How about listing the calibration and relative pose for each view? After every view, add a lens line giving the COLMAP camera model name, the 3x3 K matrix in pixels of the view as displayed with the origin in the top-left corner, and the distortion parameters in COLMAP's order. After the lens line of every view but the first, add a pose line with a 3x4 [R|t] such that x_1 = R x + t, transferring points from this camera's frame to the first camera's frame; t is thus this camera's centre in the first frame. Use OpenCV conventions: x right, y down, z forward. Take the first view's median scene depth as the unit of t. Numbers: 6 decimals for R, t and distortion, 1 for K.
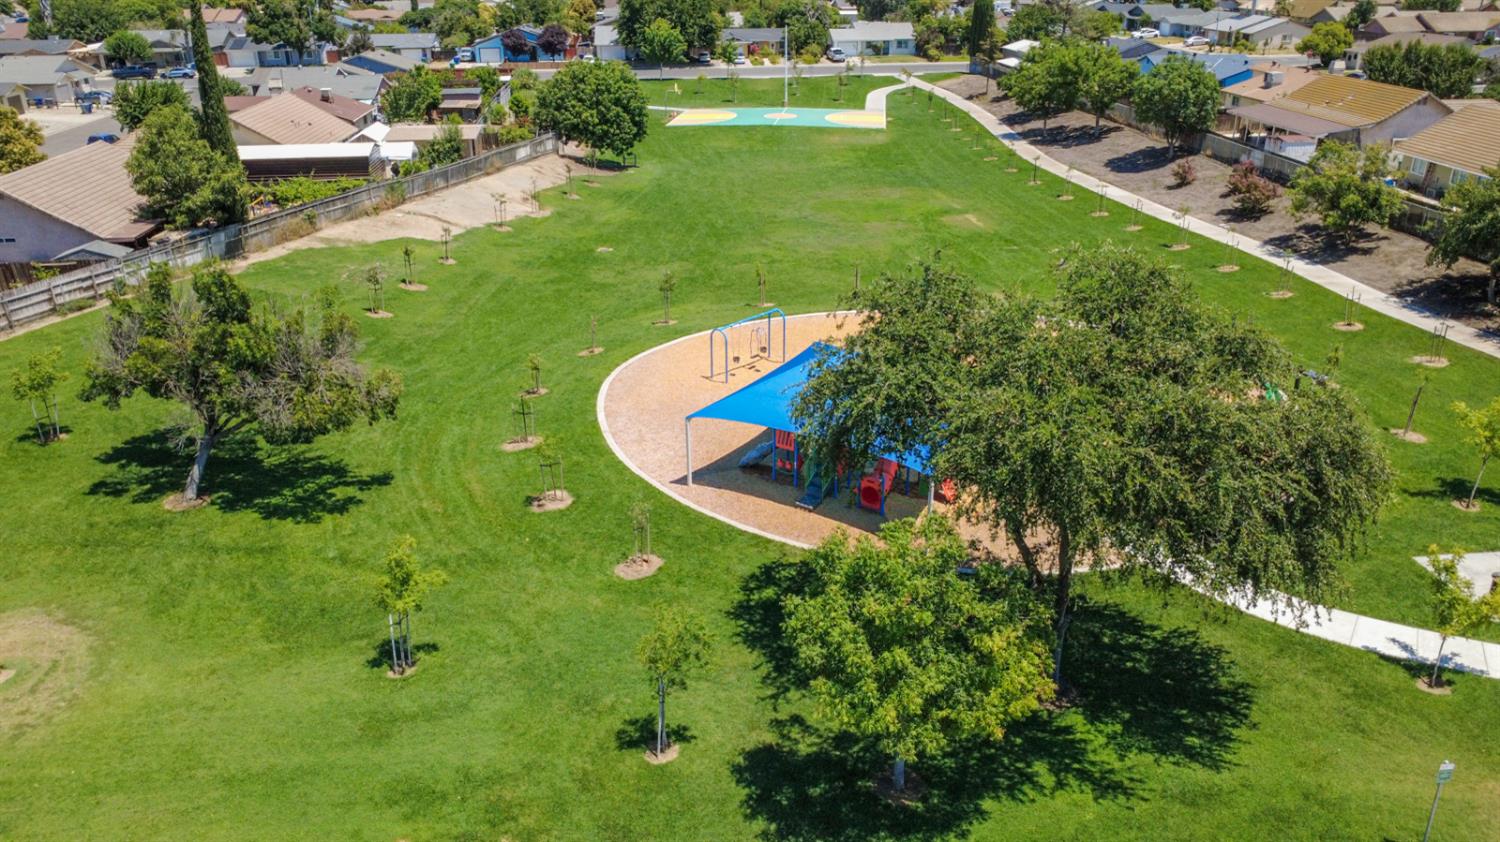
lens RADIAL K [[1095.4, 0, 750.0], [0, 1095.4, 421.0], [0, 0, 1]] dist [0.002397, -0.003080]
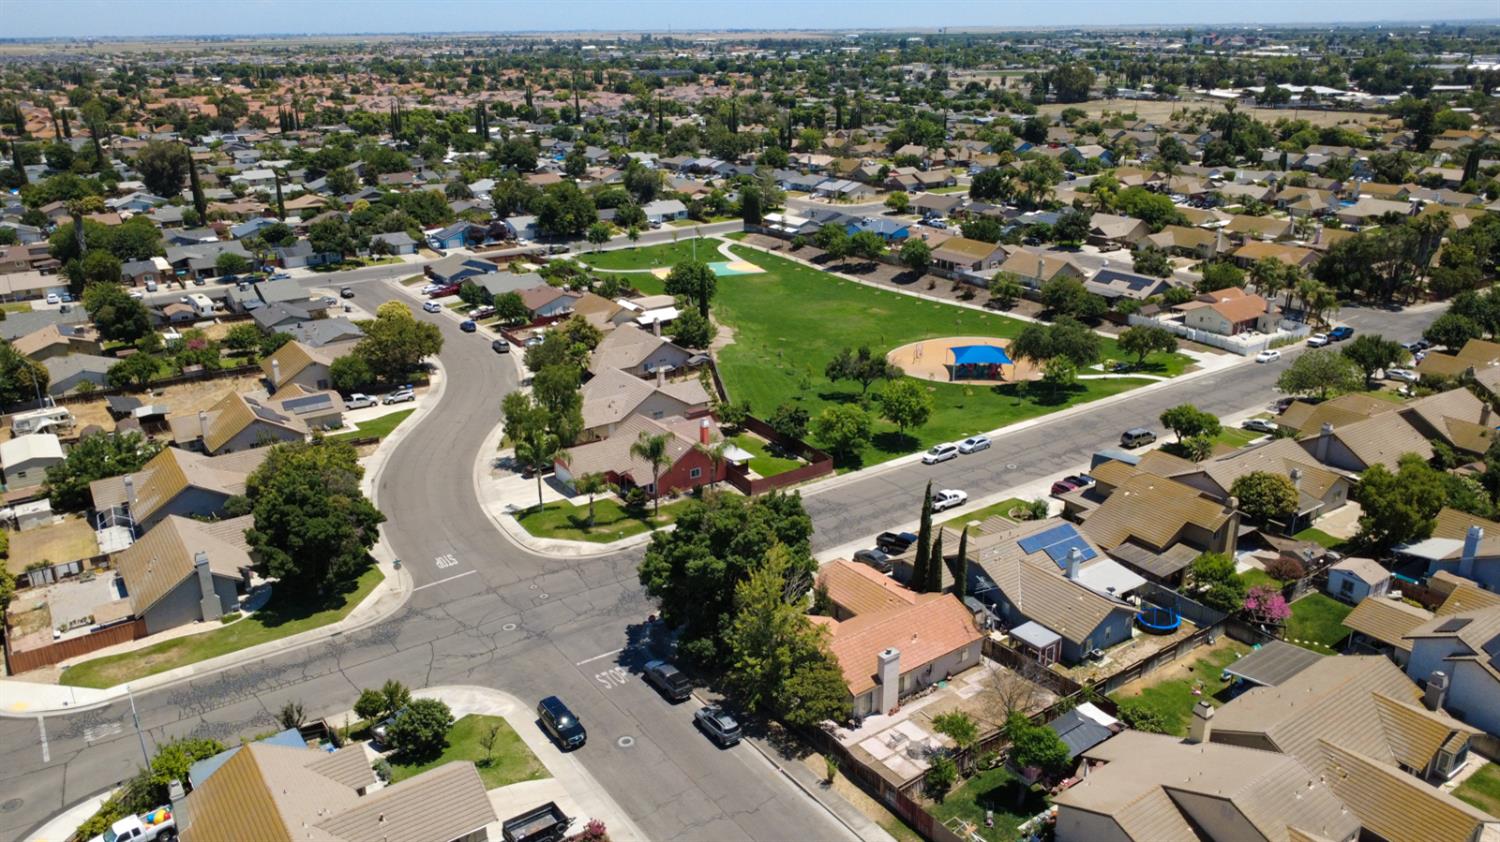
lens RADIAL K [[1095.4, 0, 750.0], [0, 1095.4, 421.0], [0, 0, 1]] dist [0.002397, -0.003080]
pose [[0.872927, -0.168690, 0.457757, -1.136003], [0.199377, 0.979736, -0.019159, 0.056035], [-0.445249, 0.107991, 0.888871, -1.011909]]
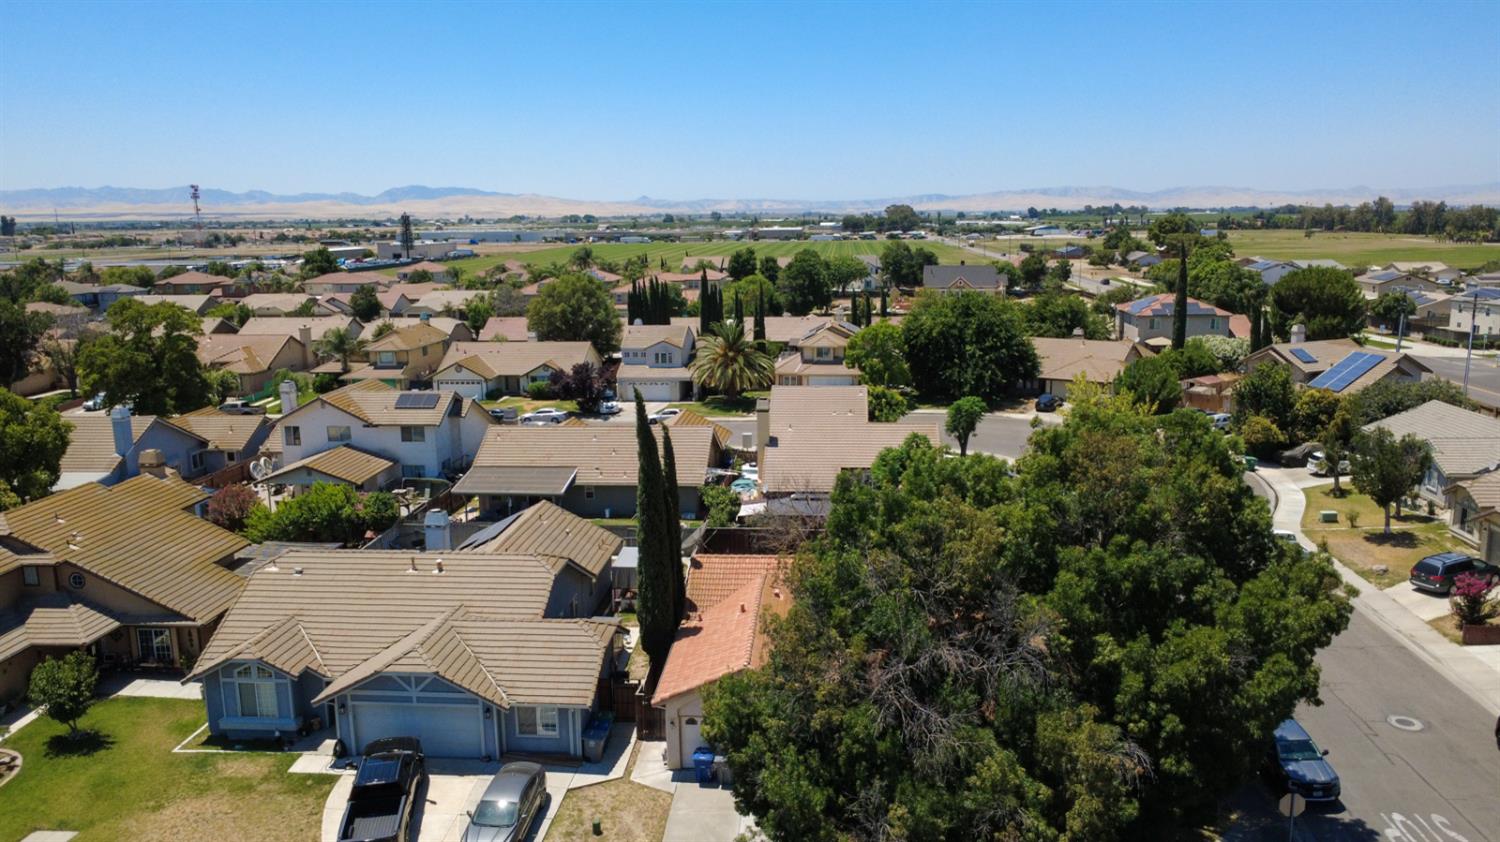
lens RADIAL K [[1095.4, 0, 750.0], [0, 1095.4, 421.0], [0, 0, 1]] dist [0.002397, -0.003080]
pose [[-0.981663, -0.015451, 0.190000, -0.674061], [0.094712, 0.825450, 0.556473, -0.120732], [-0.165433, 0.564264, -0.808850, 0.199632]]
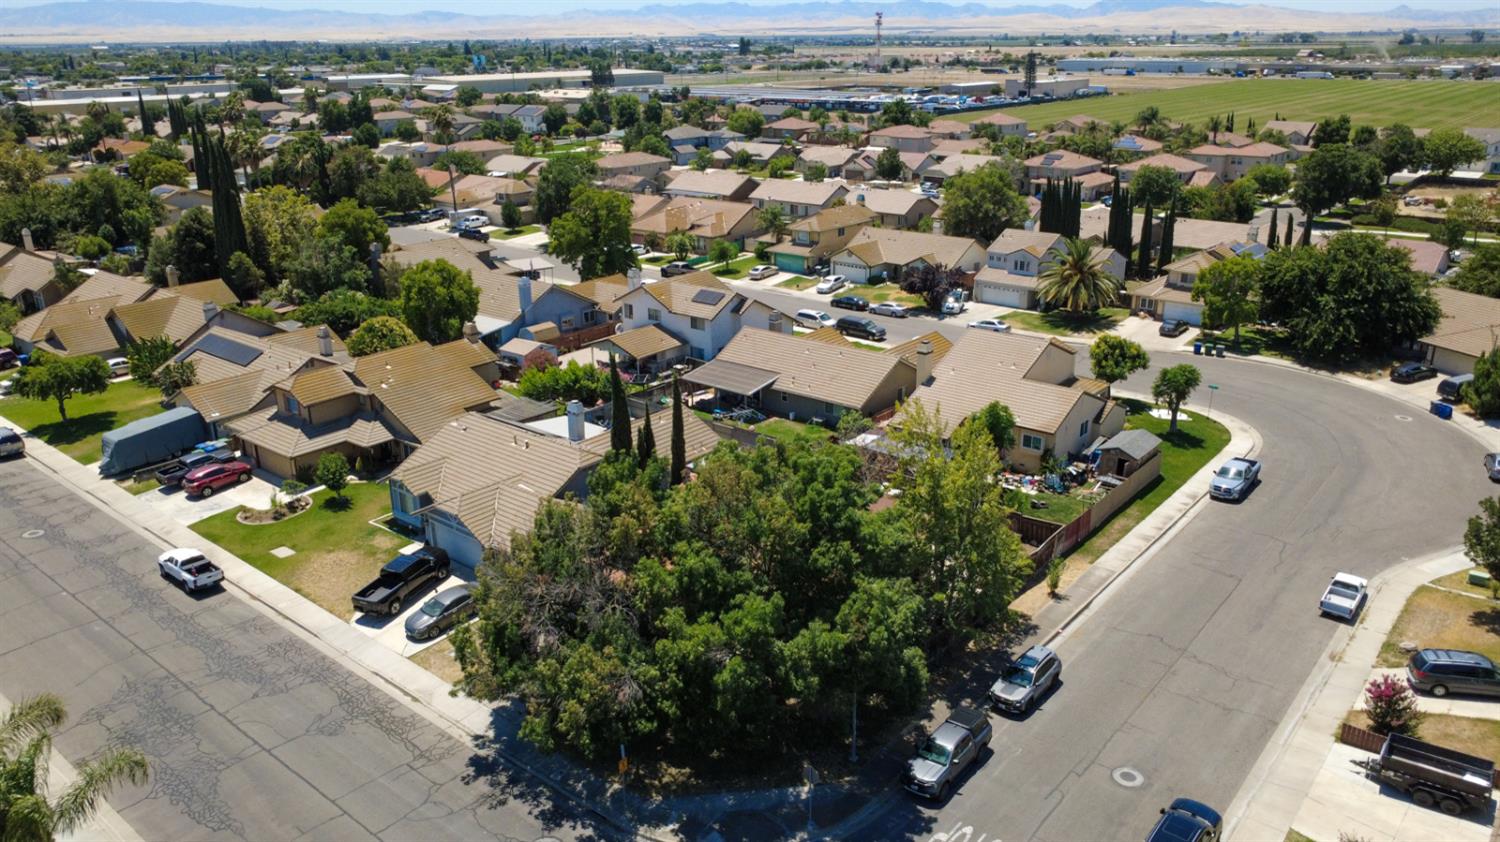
lens RADIAL K [[1095.4, 0, 750.0], [0, 1095.4, 421.0], [0, 0, 1]] dist [0.002397, -0.003080]
pose [[-0.698650, -0.224432, 0.679352, -1.044289], [0.301292, 0.768937, 0.563878, -0.185124], [-0.648931, 0.598637, -0.469599, 0.096355]]
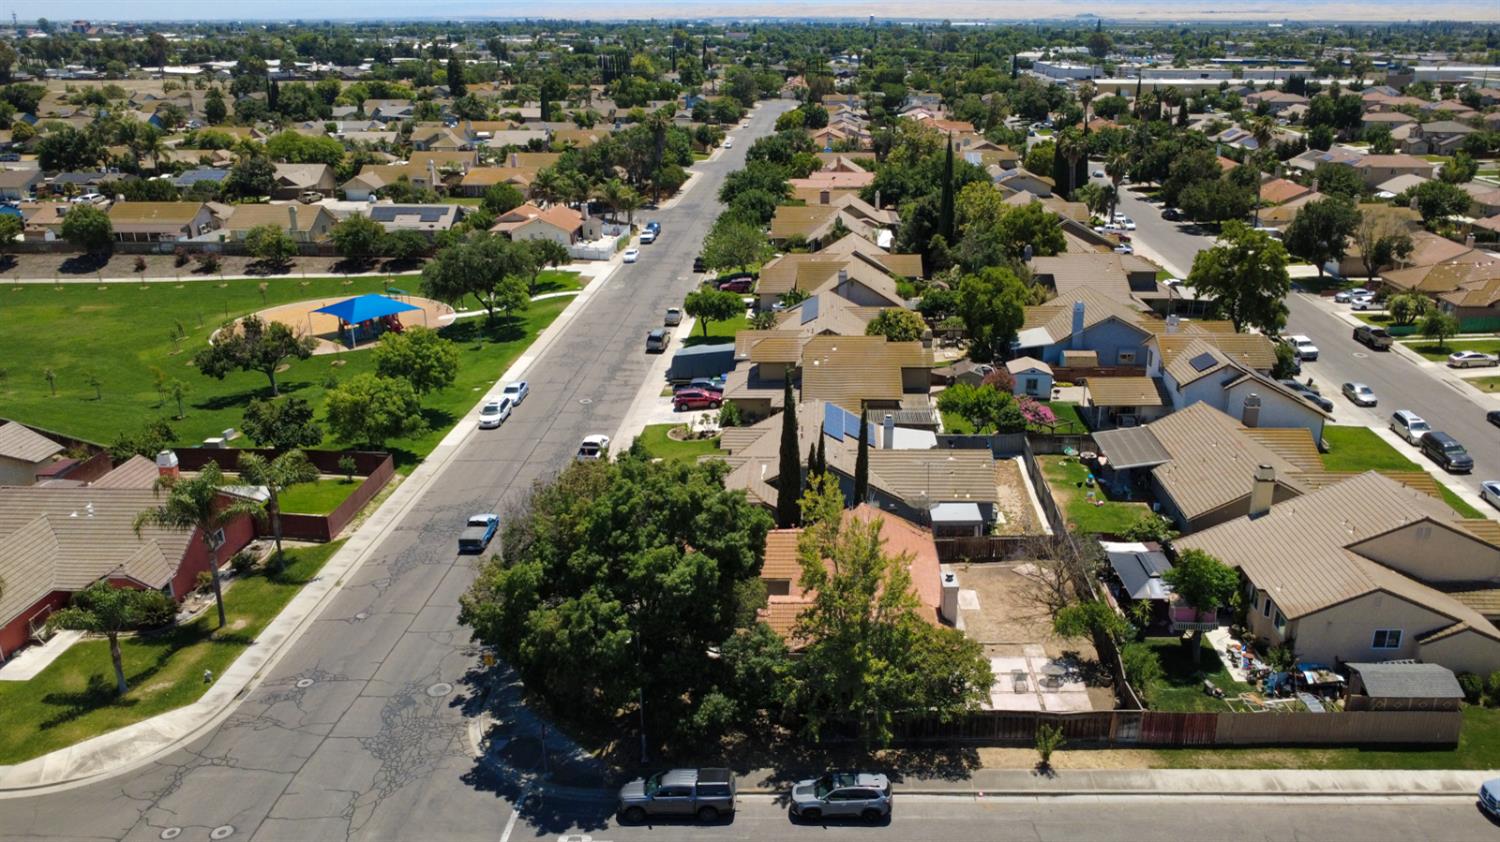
lens RADIAL K [[1141.8, 0, 820.8], [0, 1141.8, 415.1], [0, 0, 1]] dist [0.002907, -0.005506]
pose [[0.108231, -0.320823, 0.940935, -1.253313], [0.395336, 0.882325, 0.255366, -0.032374], [-0.912138, 0.344347, 0.222328, -0.356070]]
